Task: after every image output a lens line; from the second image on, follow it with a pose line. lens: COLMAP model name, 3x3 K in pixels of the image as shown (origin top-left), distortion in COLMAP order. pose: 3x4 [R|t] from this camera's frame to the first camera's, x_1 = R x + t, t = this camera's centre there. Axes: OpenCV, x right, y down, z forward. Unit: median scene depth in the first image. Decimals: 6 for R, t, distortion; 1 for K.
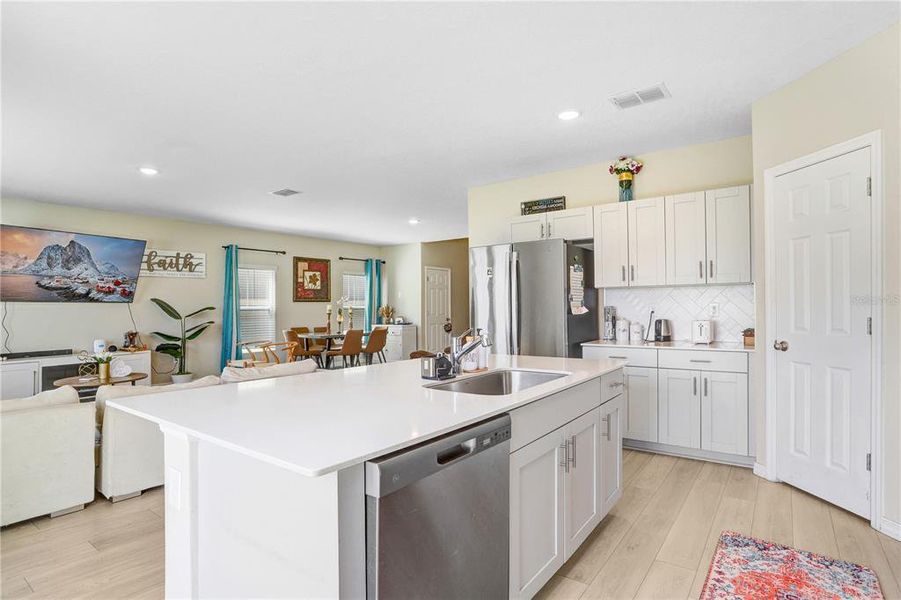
lens RADIAL K [[458.5, 0, 450.5], [0, 458.5, 300.0], [0, 0, 1]] dist [-0.070347, -0.000400]
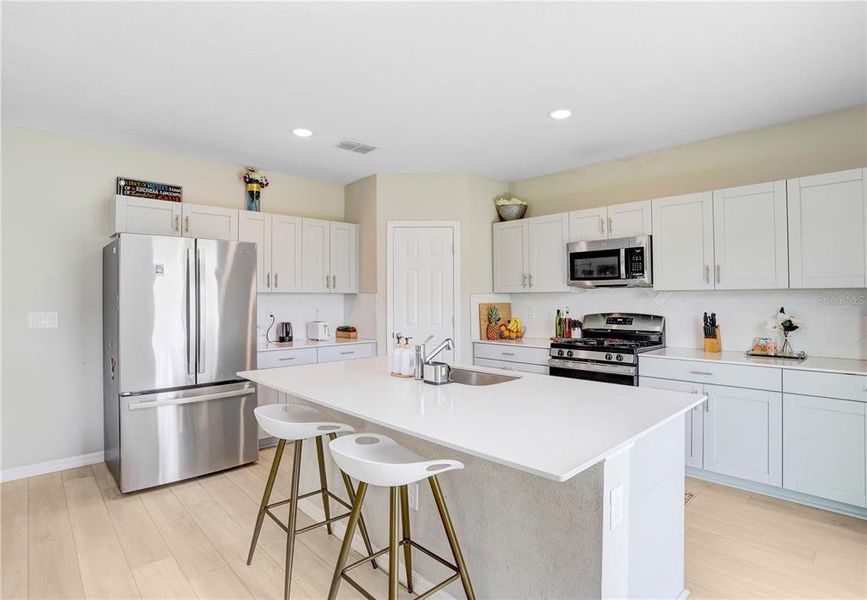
lens RADIAL K [[443.0, 0, 451.3], [0, 443.0, 295.5], [0, 0, 1]] dist [-0.043537, 0.000248]
pose [[0.159727, 0.016311, 0.987026, -0.275427], [-0.014220, 0.999798, -0.014221, -0.006739], [-0.987059, -0.011764, 0.159927, 0.192620]]
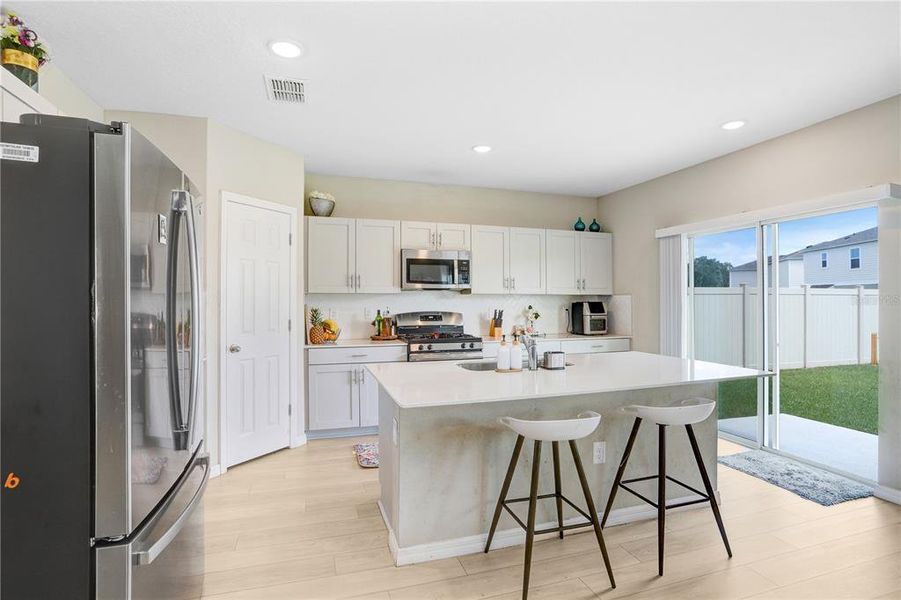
lens RADIAL K [[449.7, 0, 455.0], [0, 449.7, 303.0], [0, 0, 1]] dist [-0.071426, 0.028127]
pose [[-0.812286, 0.002220, 0.583254, -0.140740], [-0.003806, 0.999951, -0.009107, -0.002944], [-0.583246, -0.009617, -0.812238, 0.558361]]
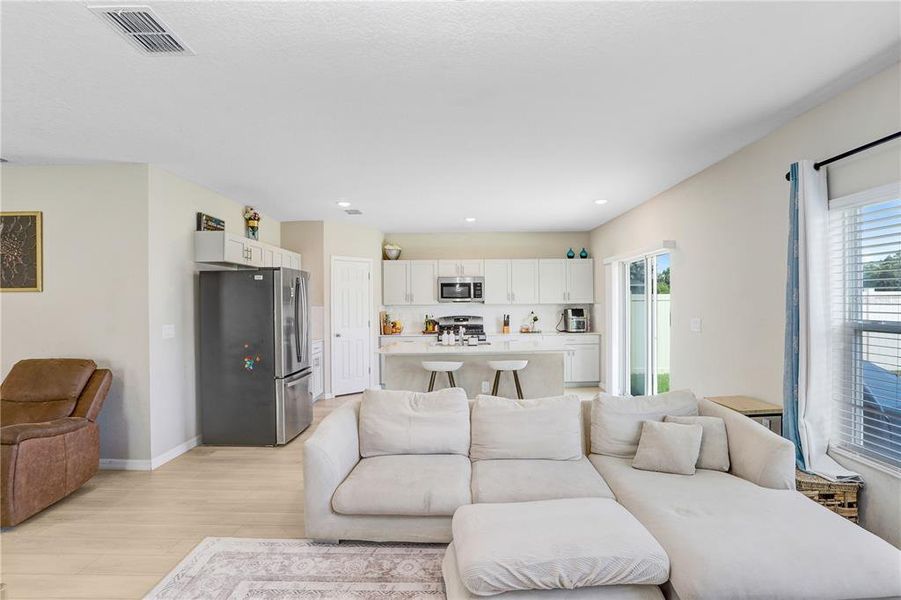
lens RADIAL K [[449.7, 0, 455.0], [0, 449.7, 303.0], [0, 0, 1]] dist [-0.071426, 0.028127]
pose [[-0.585288, 0.016084, 0.810666, -0.519658], [0.000852, 0.999815, -0.019222, -0.005566], [-0.810825, -0.010560, -0.585193, 0.649108]]
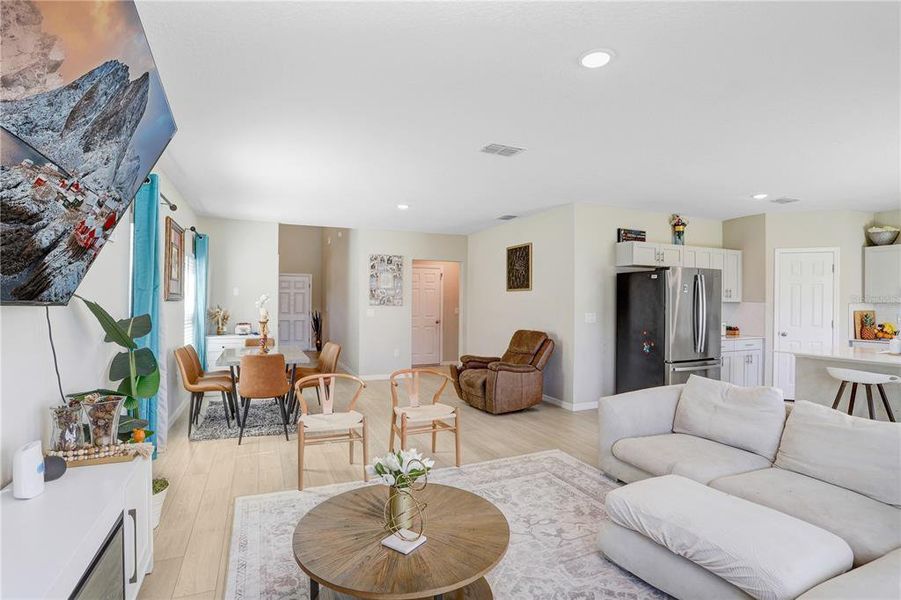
lens RADIAL K [[449.7, 0, 455.0], [0, 449.7, 303.0], [0, 0, 1]] dist [-0.071426, 0.028127]
pose [[0.502211, 0.013238, 0.864644, -0.645813], [-0.025963, 0.999663, -0.000225, -0.000952], [-0.864355, -0.022335, 0.502385, 0.457320]]
